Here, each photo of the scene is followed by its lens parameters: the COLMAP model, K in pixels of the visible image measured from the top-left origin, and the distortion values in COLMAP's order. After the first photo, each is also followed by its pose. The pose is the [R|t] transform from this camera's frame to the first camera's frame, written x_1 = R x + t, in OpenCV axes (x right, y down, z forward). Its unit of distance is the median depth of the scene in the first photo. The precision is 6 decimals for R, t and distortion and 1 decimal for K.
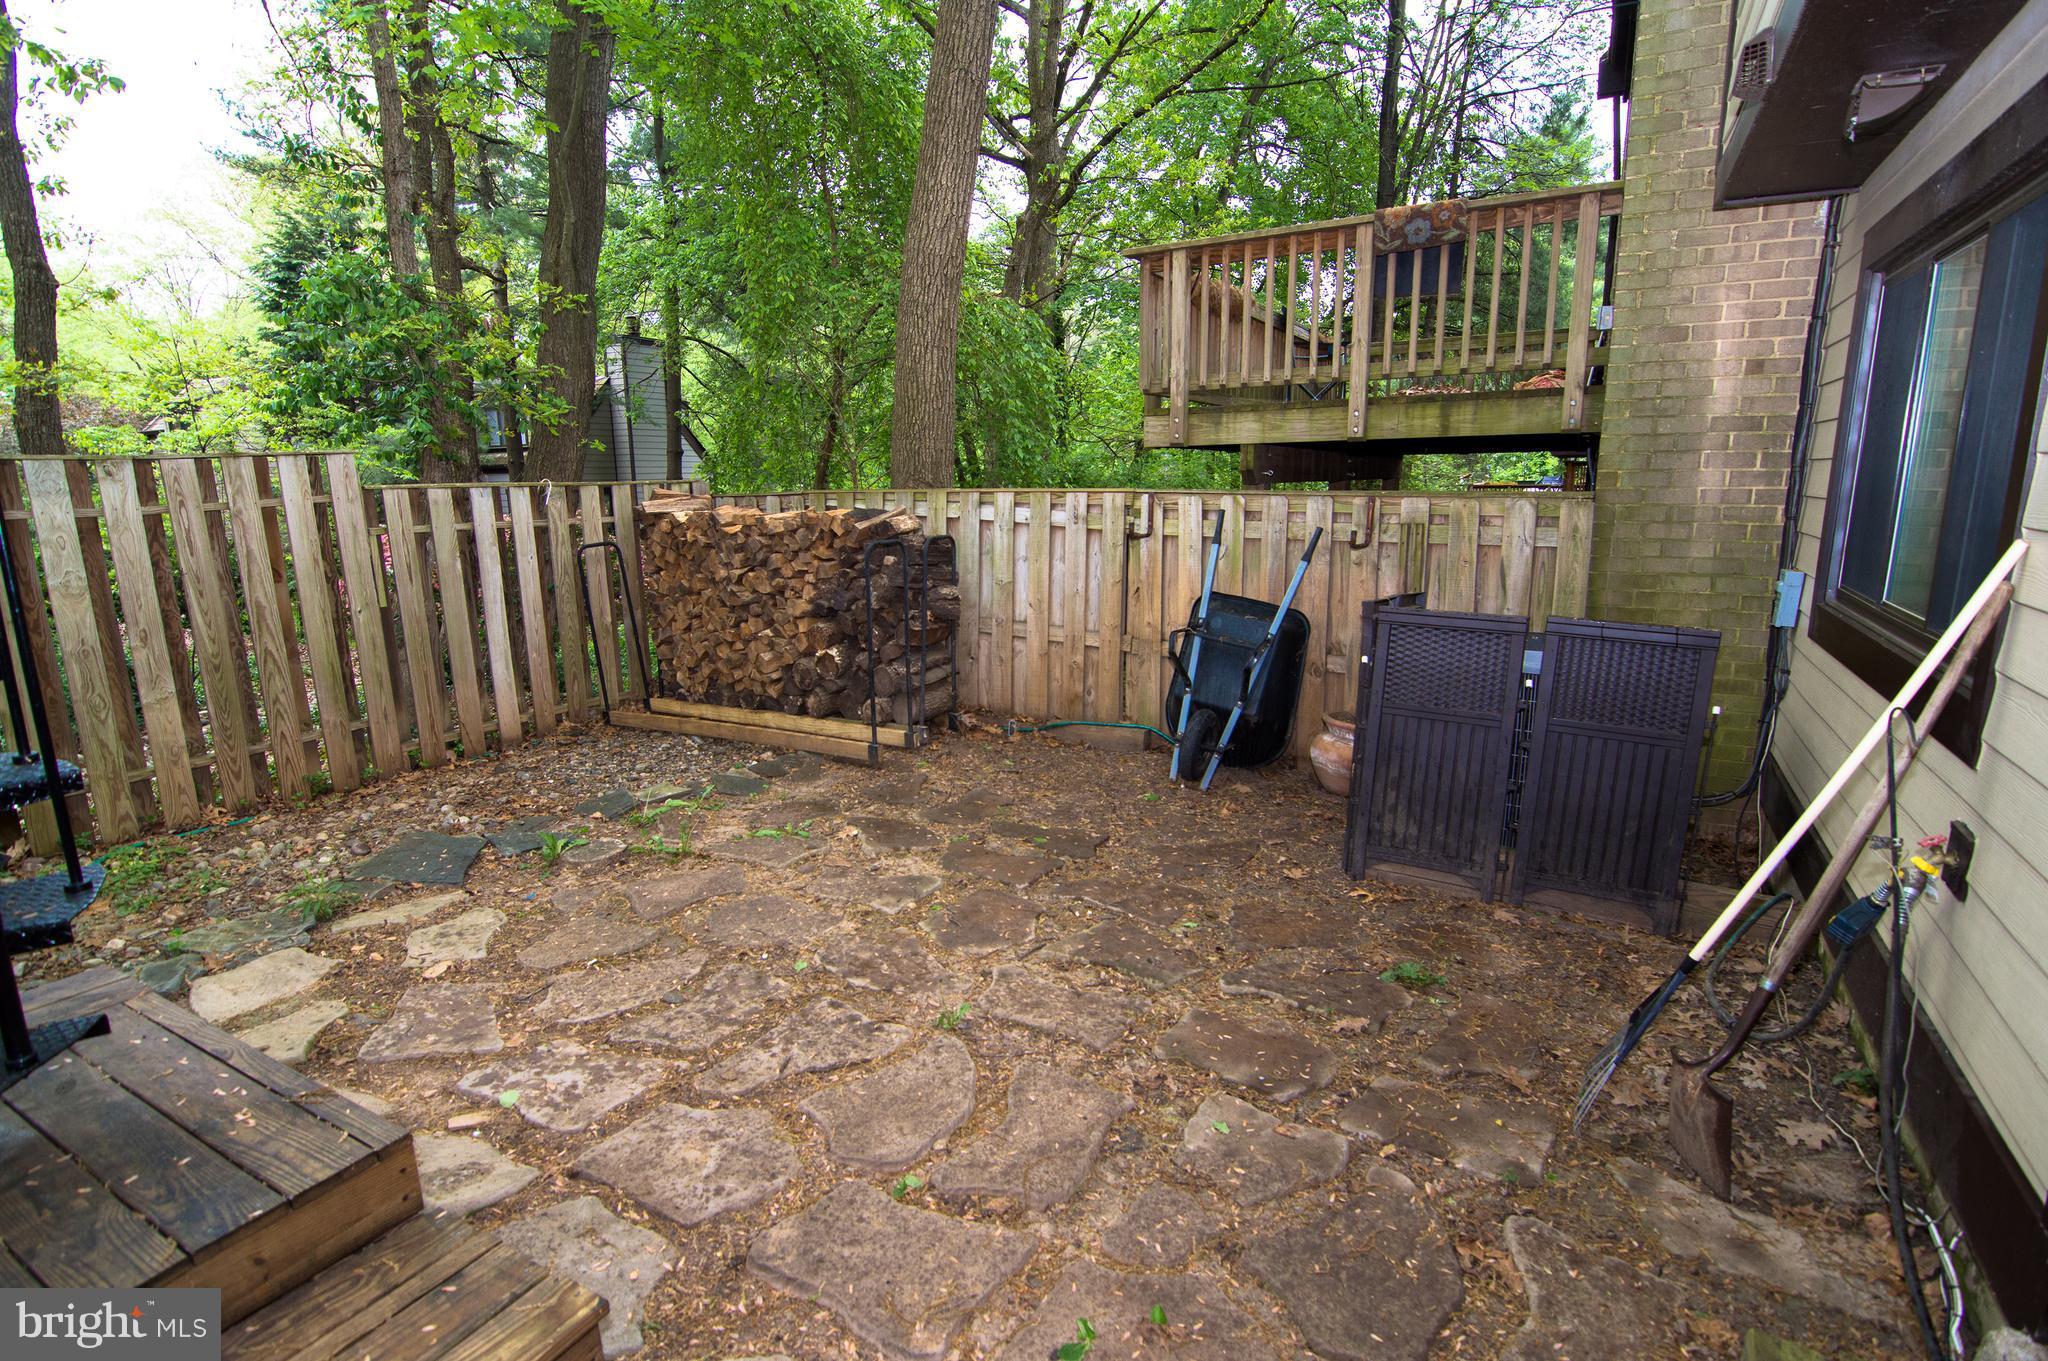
lens RADIAL K [[996.8, 0, 1026.3], [0, 996.8, 684.0], [0, 0, 1]] dist [-0.010919, -0.004561]
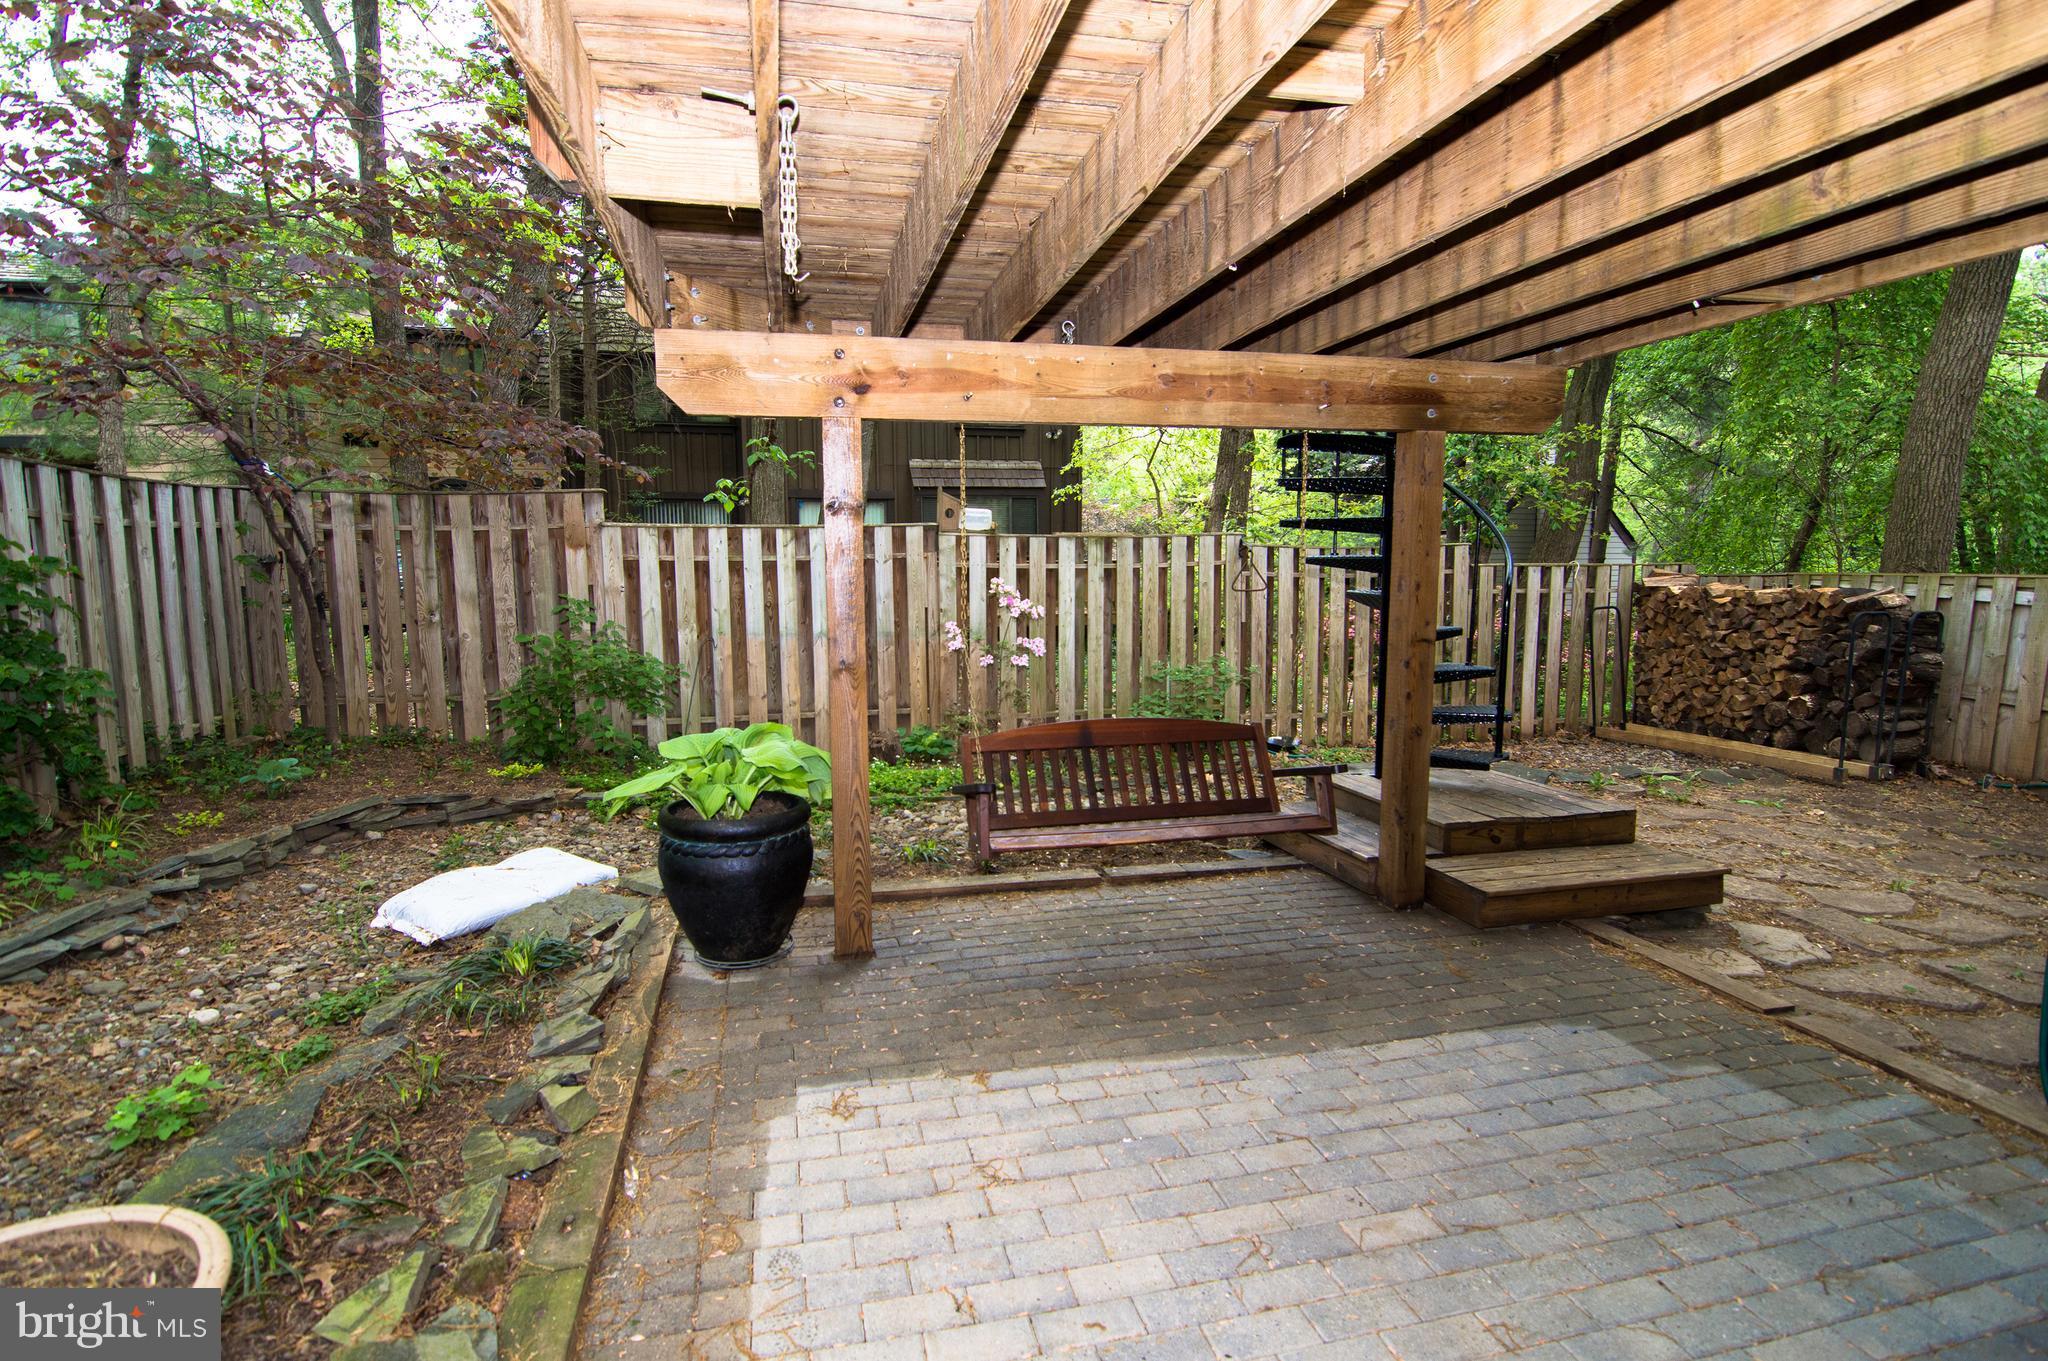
lens RADIAL K [[996.8, 0, 1027.2], [0, 996.8, 678.6], [0, 0, 1]] dist [-0.010919, -0.004561]
pose [[0.680274, 0.094638, -0.726822, 0.042916], [-0.153707, 0.987999, -0.015218, 0.111319], [0.716659, 0.122070, 0.686657, -0.561737]]
